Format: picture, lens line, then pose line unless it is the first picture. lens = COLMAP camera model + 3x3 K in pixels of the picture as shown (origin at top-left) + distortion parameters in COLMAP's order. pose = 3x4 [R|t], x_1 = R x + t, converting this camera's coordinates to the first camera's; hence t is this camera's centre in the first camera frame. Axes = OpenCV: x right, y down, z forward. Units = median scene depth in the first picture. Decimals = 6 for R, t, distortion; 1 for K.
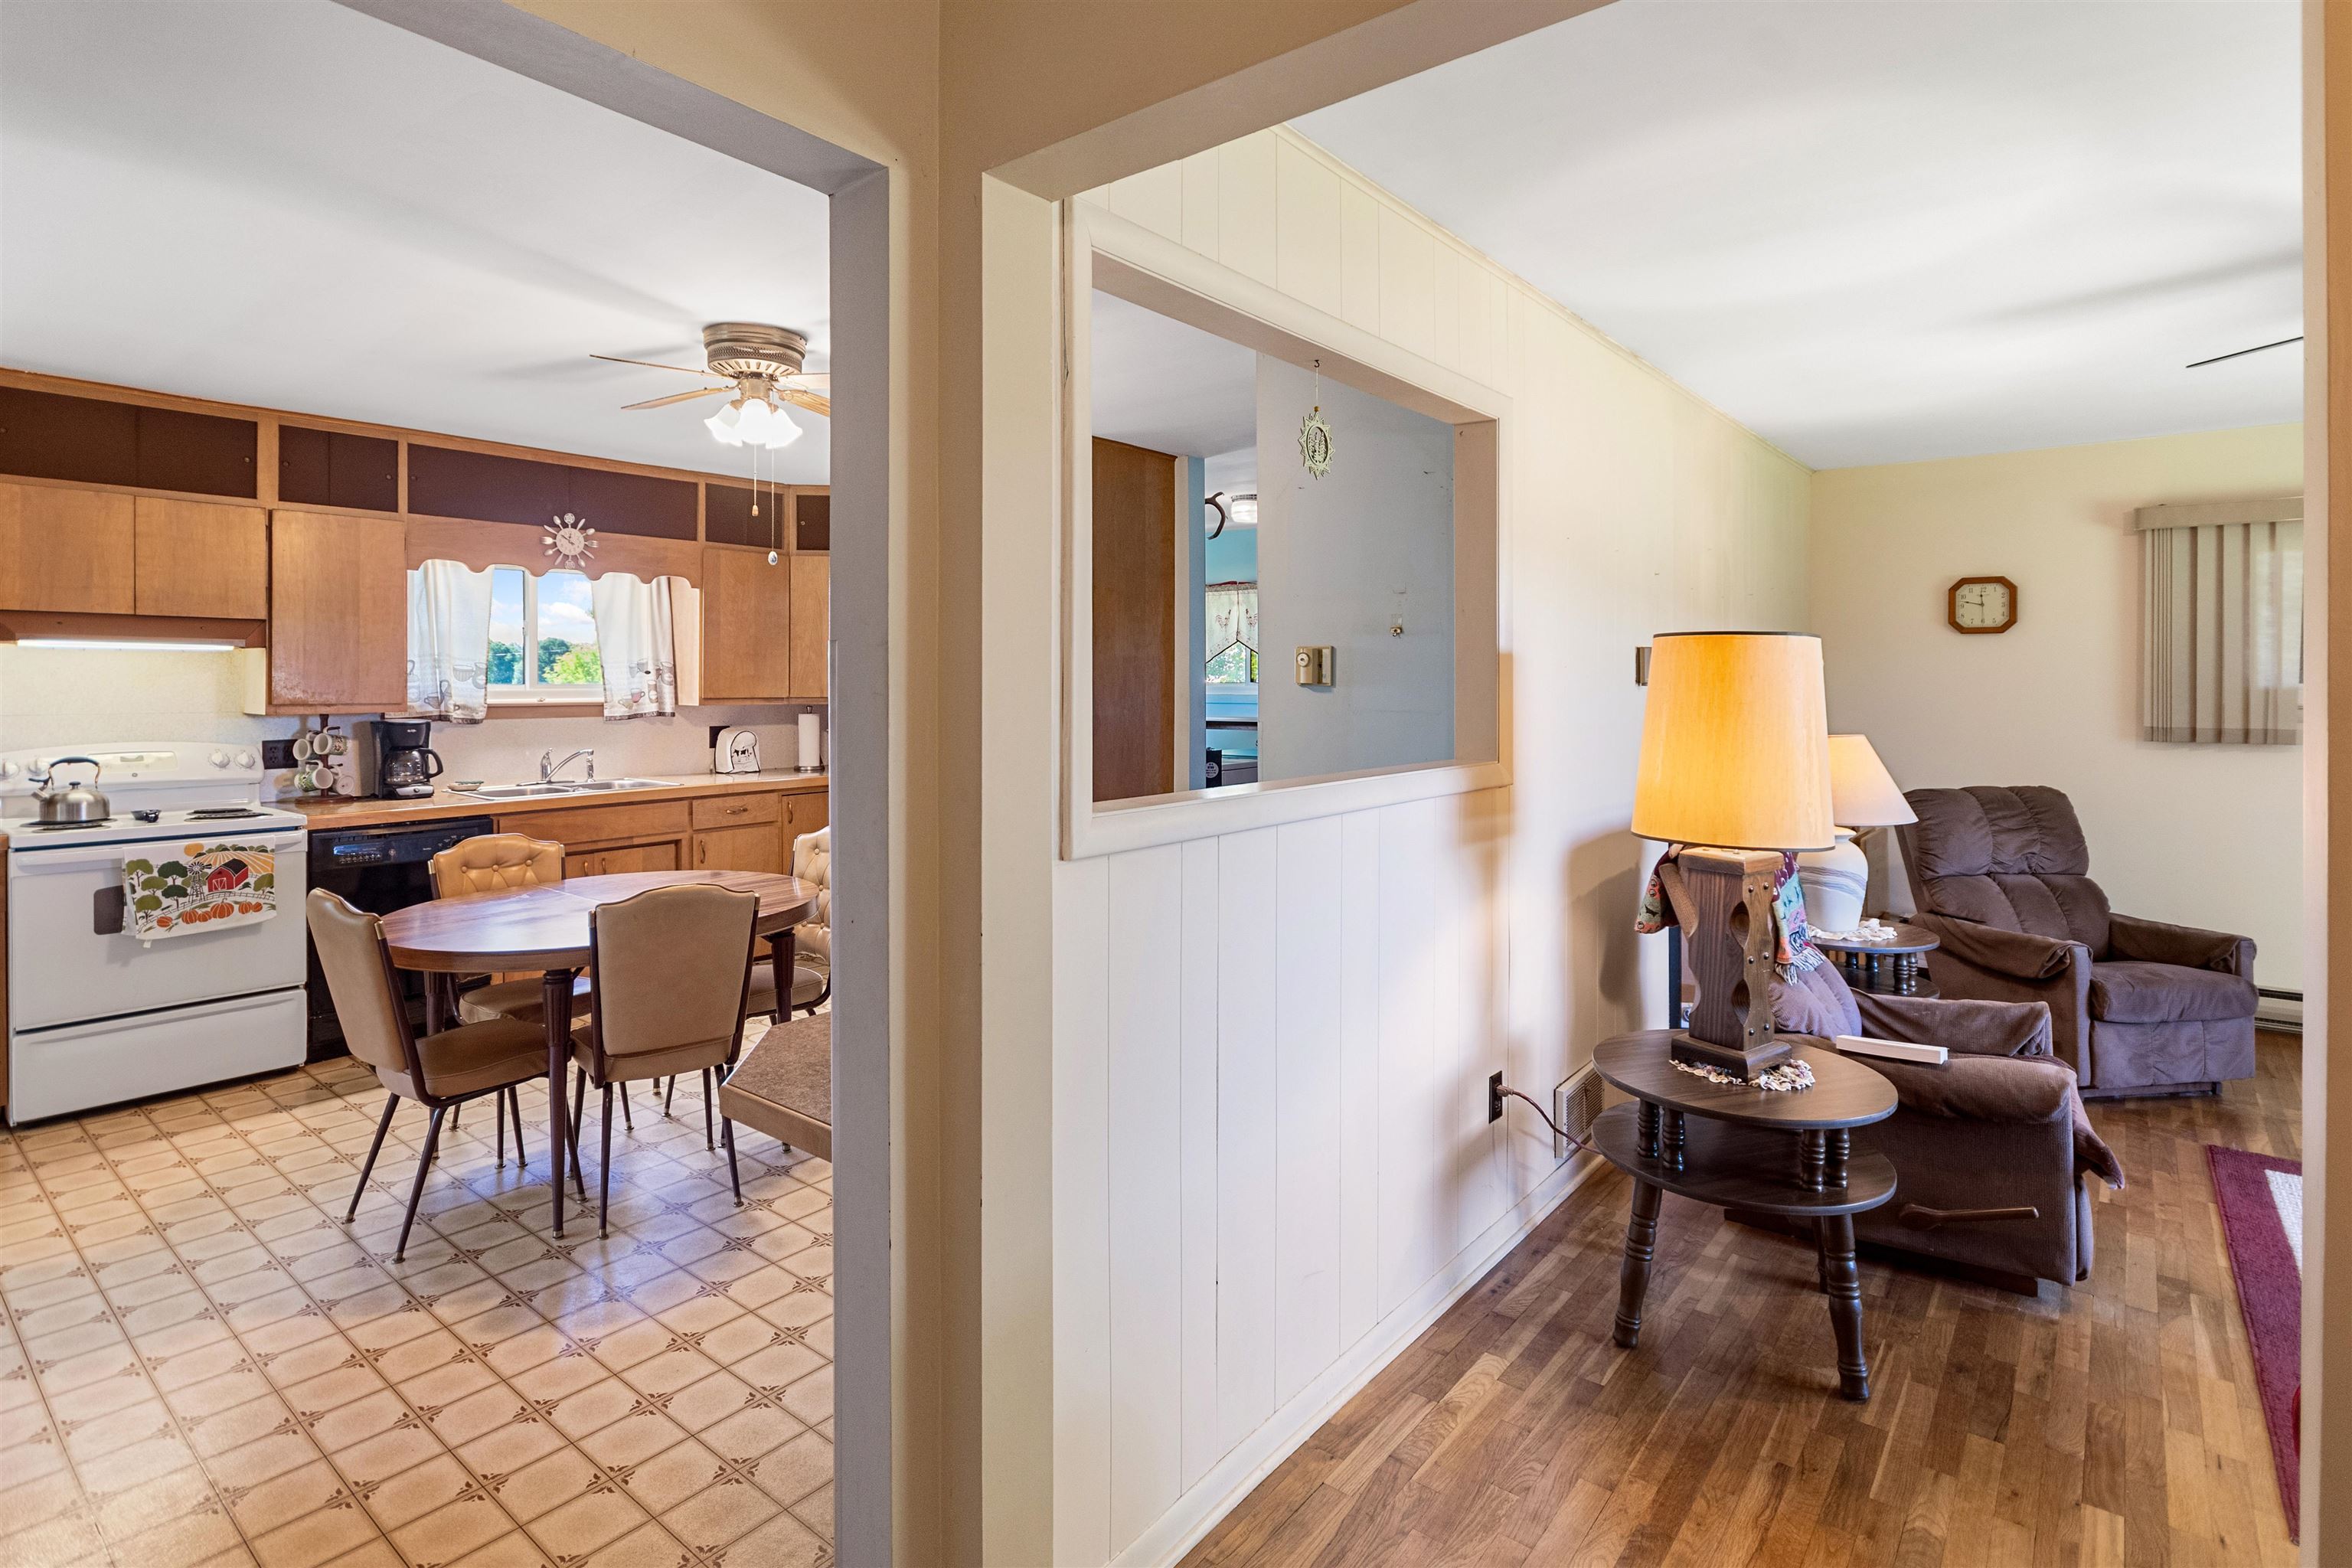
lens RADIAL K [[1142.8, 0, 1157.8], [0, 1142.8, 689.6], [0, 0, 1]] dist [0.003379, -0.005528]
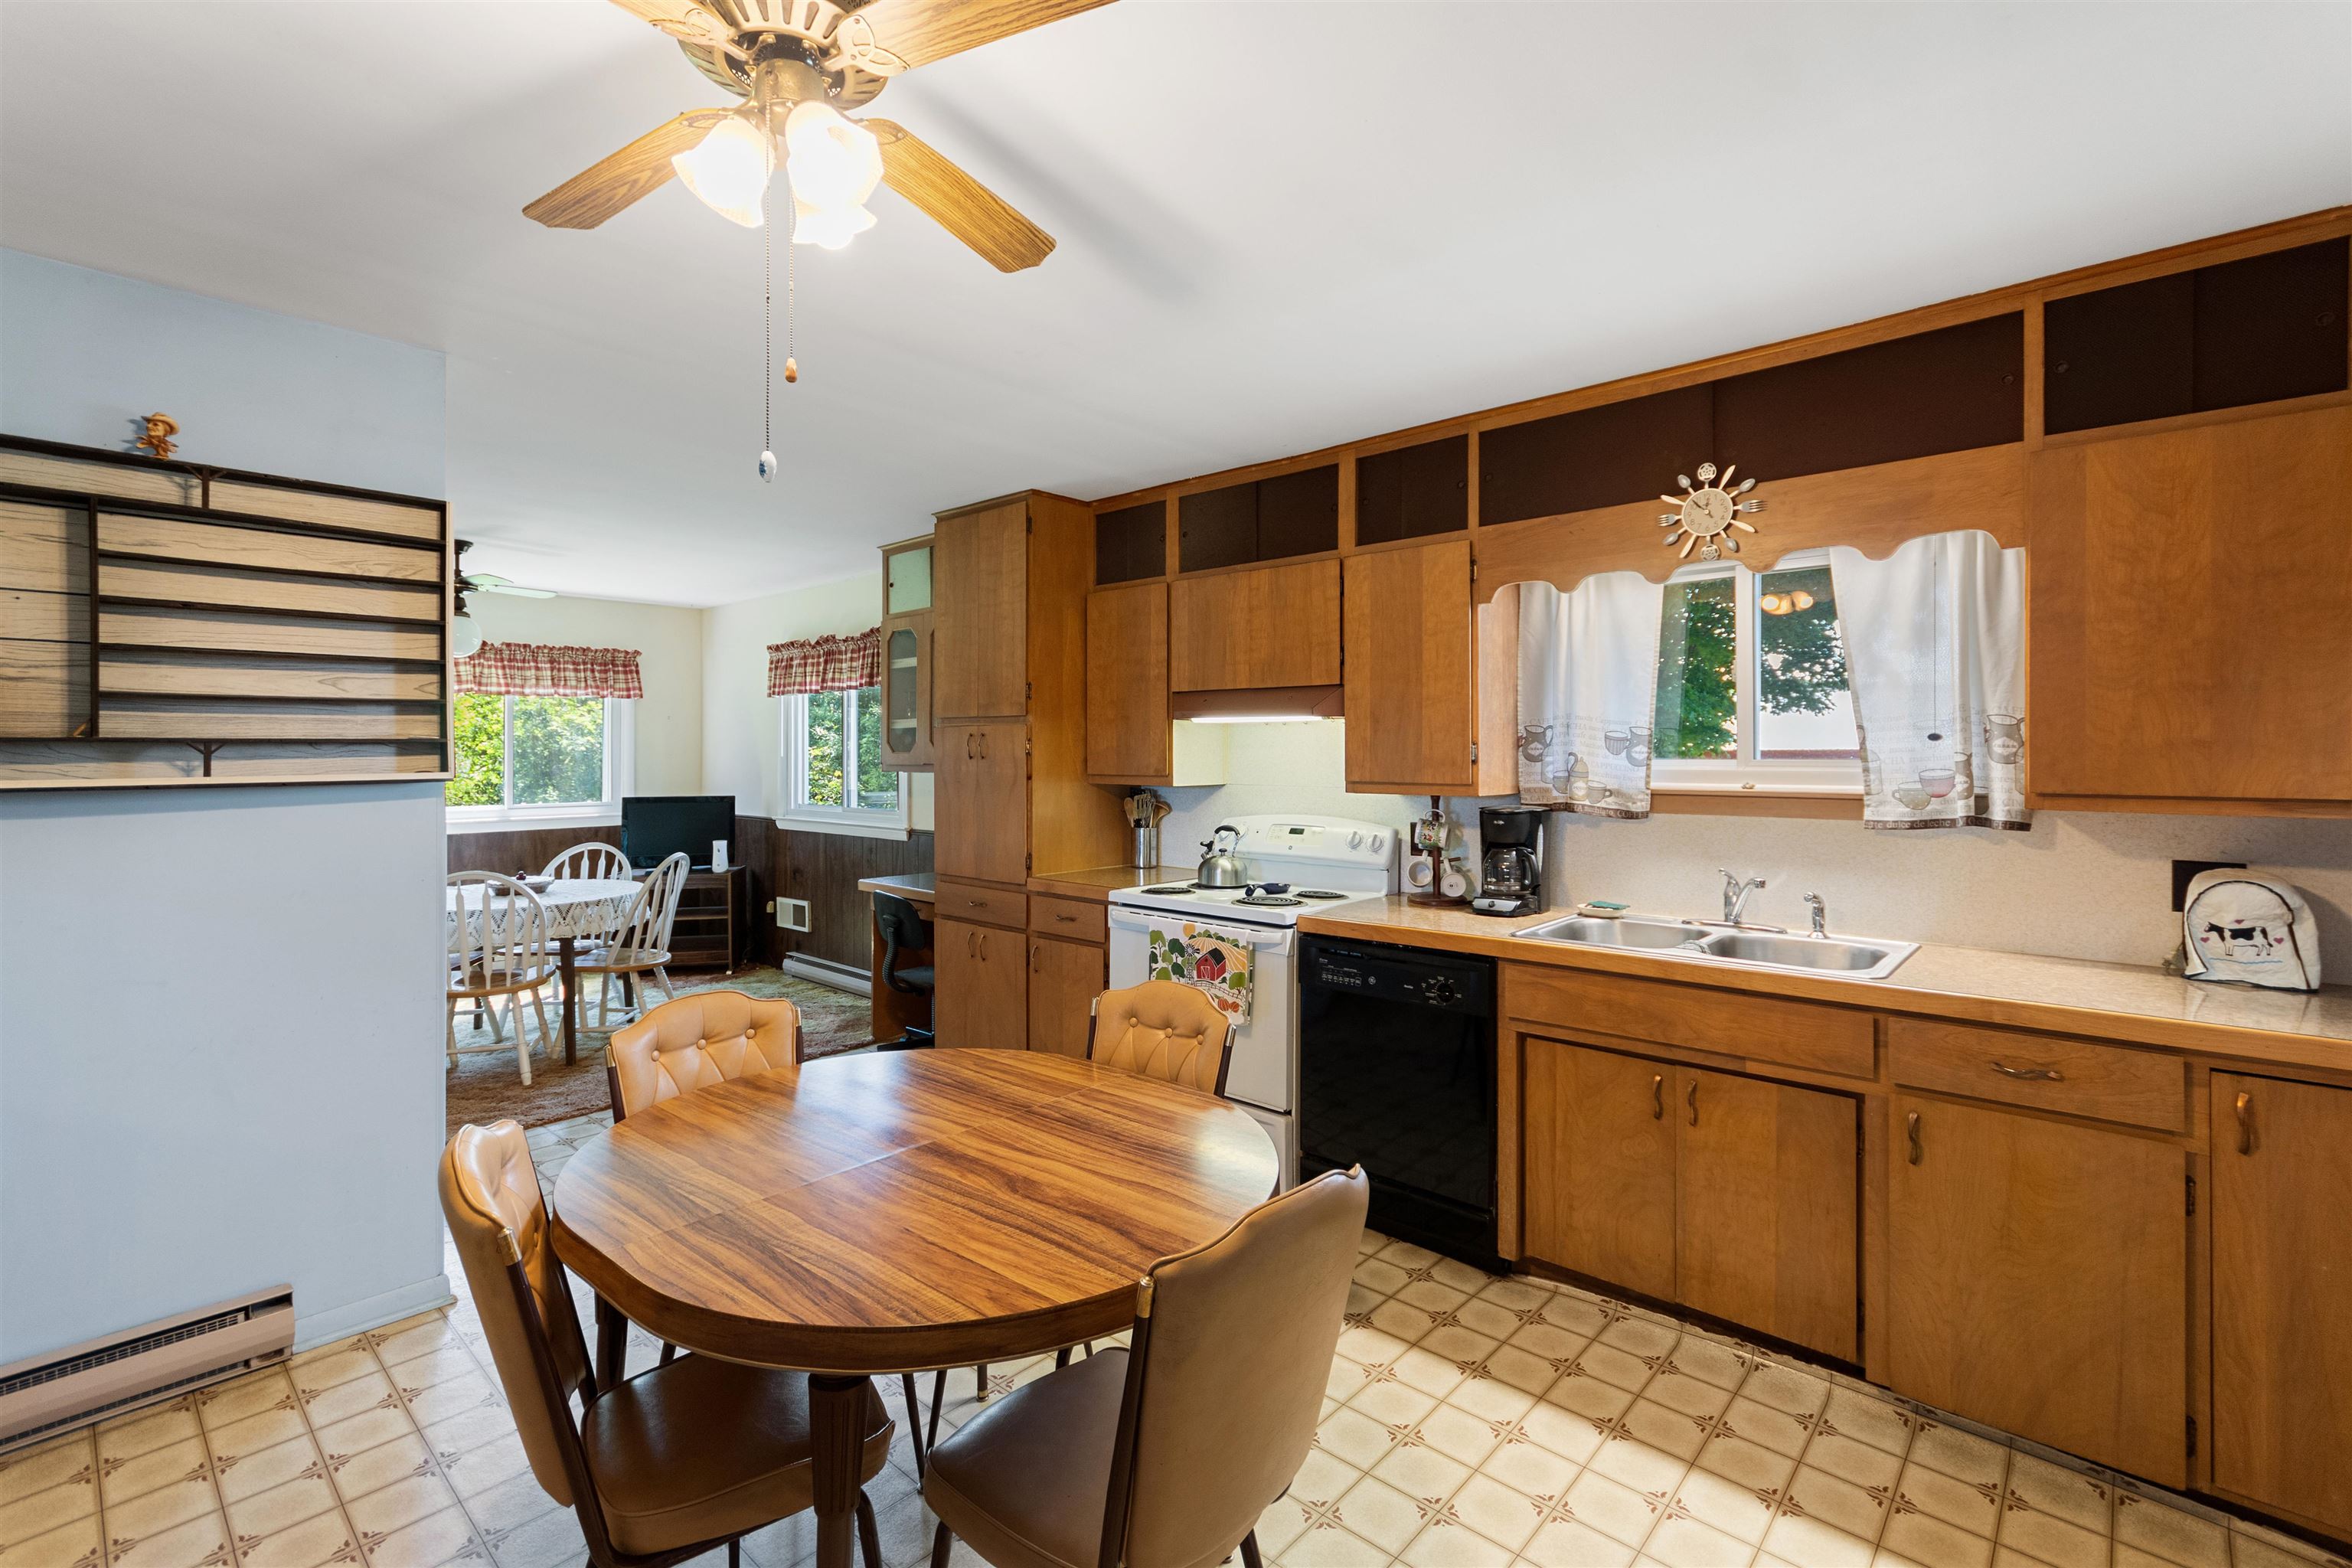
lens RADIAL K [[1053.8, 0, 1159.1], [0, 1053.8, 750.5], [0, 0, 1]] dist [-0.000025, 0.003112]
pose [[-0.055387, -0.003322, -0.998459, 0.036214], [-0.008101, 0.999963, -0.002877, -0.006958], [0.998432, 0.007929, -0.055412, 0.912201]]
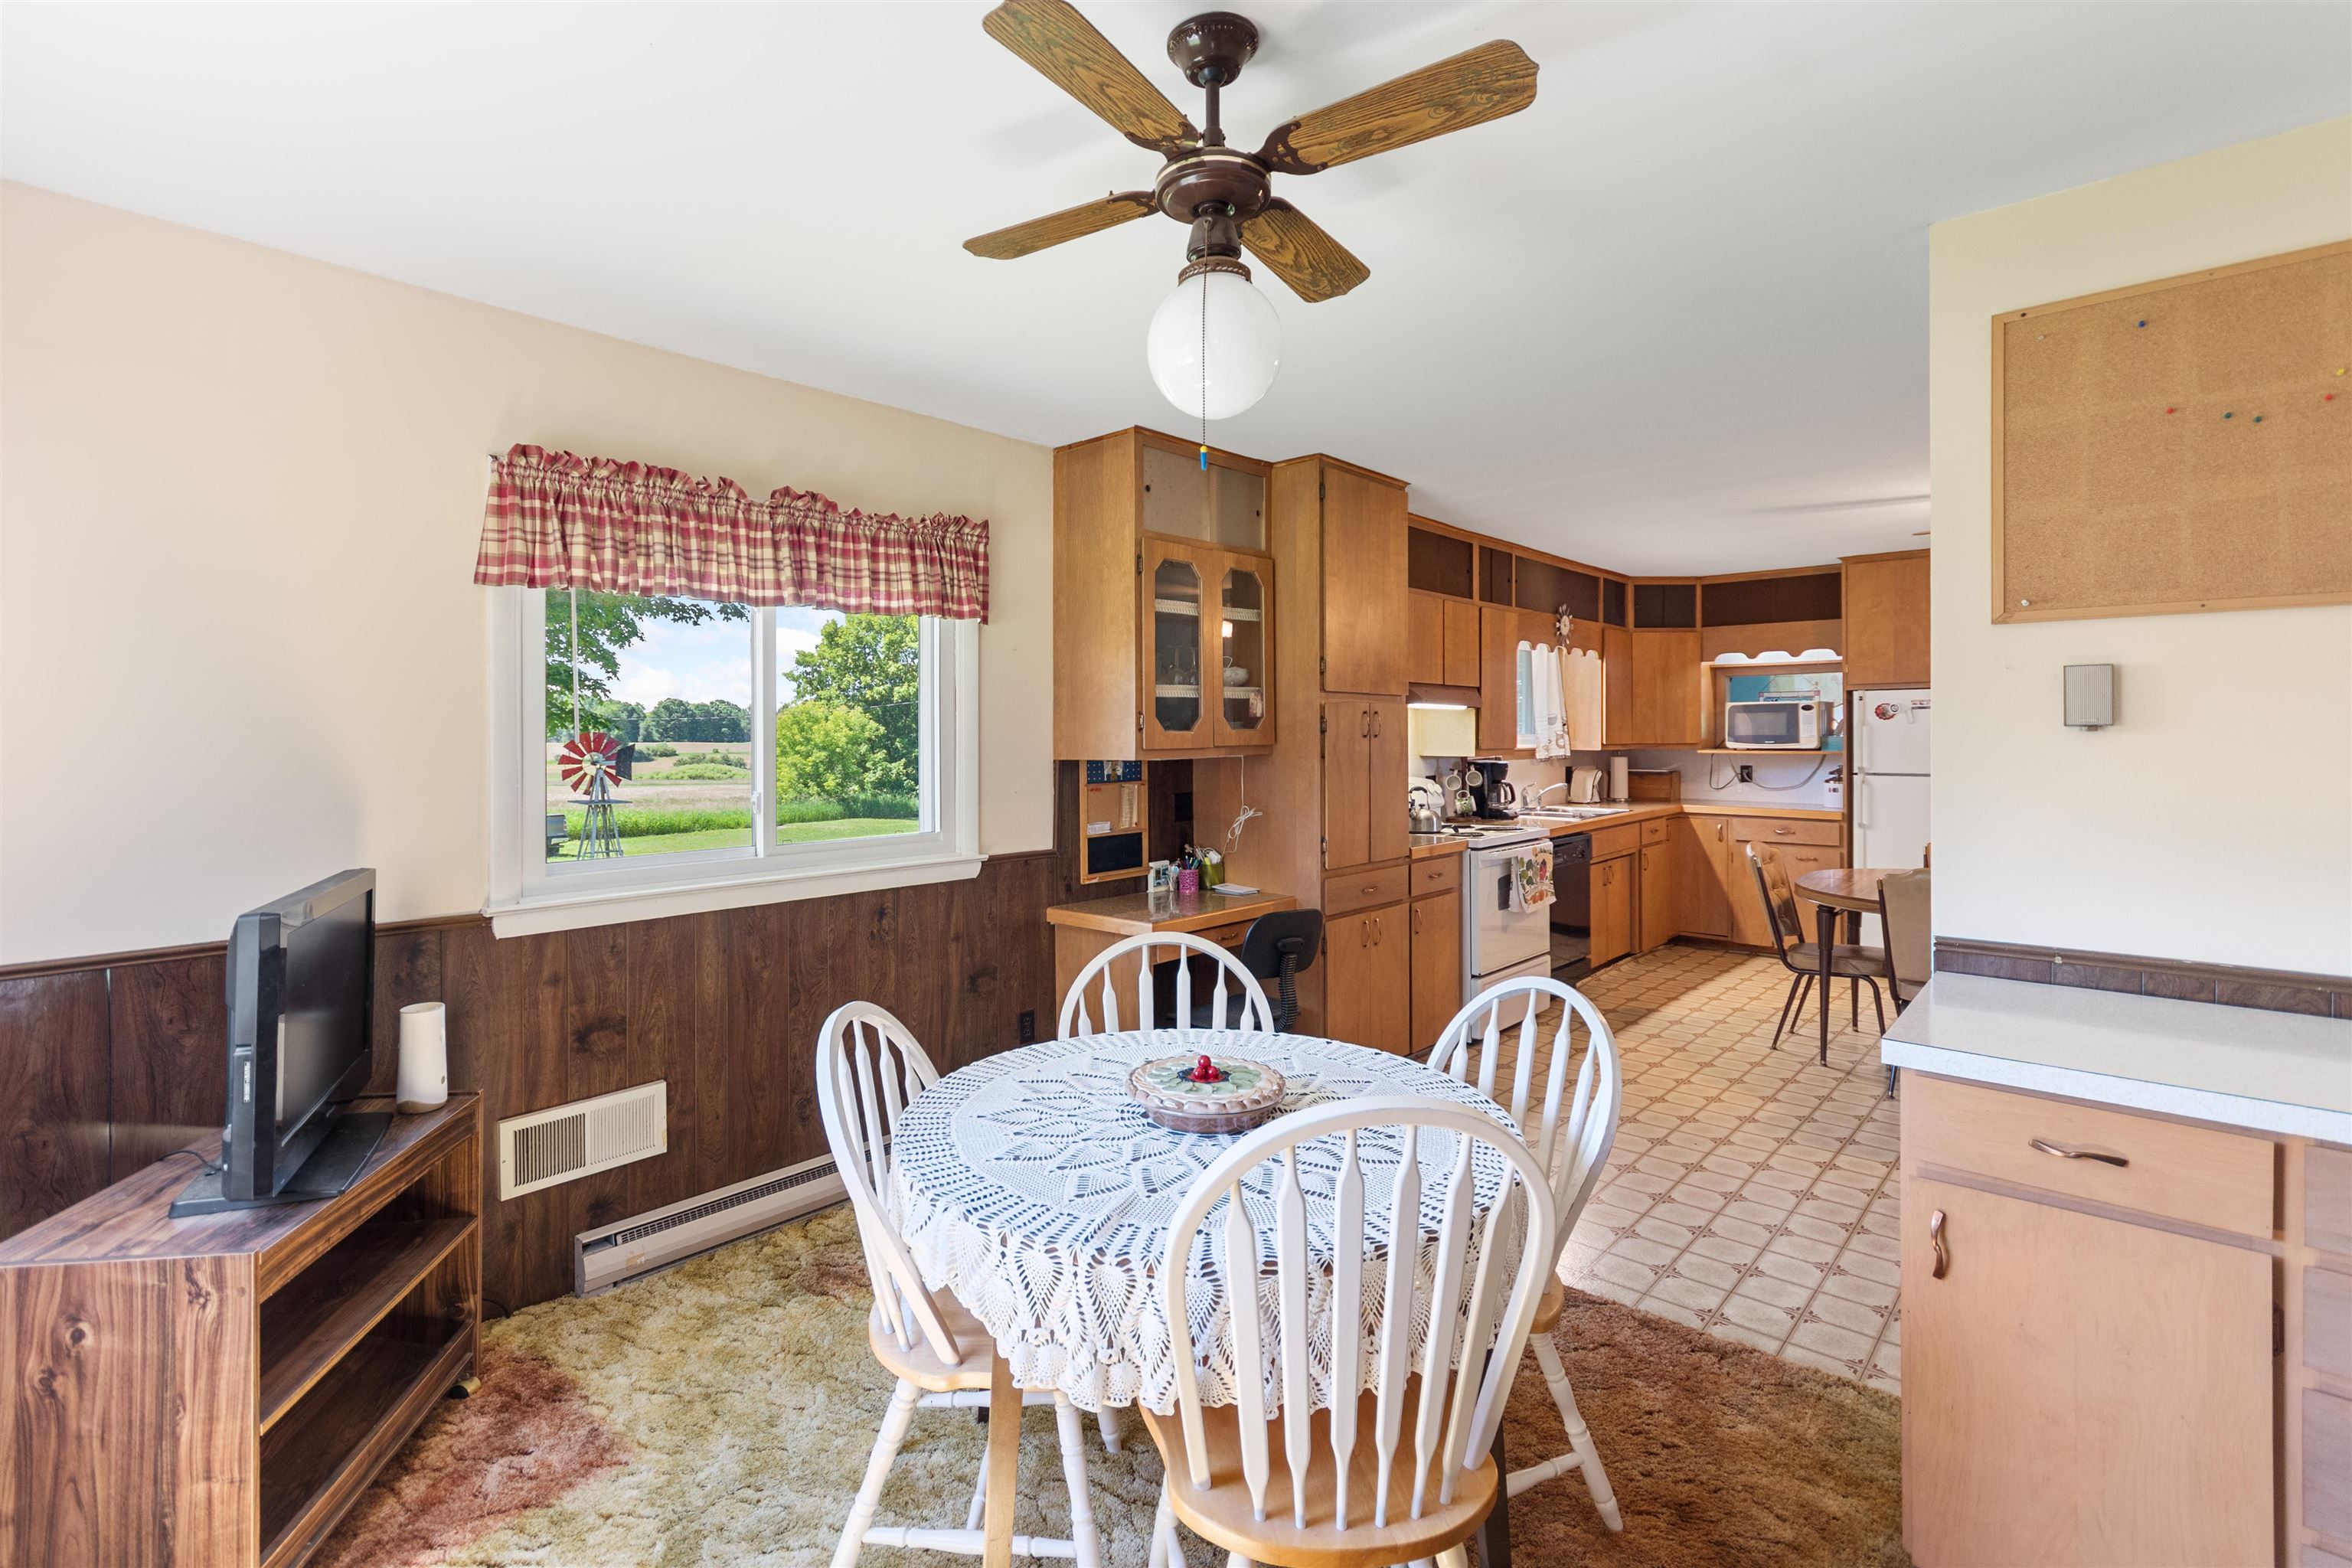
lens RADIAL K [[1053.8, 0, 1152.0], [0, 1053.8, 744.5], [0, 0, 1]] dist [-0.000025, 0.003112]
pose [[0.997579, -0.005539, -0.069319, -1.091409], [0.005738, 0.999980, 0.002666, 0.002177], [0.069303, -0.003058, 0.997591, -0.292526]]
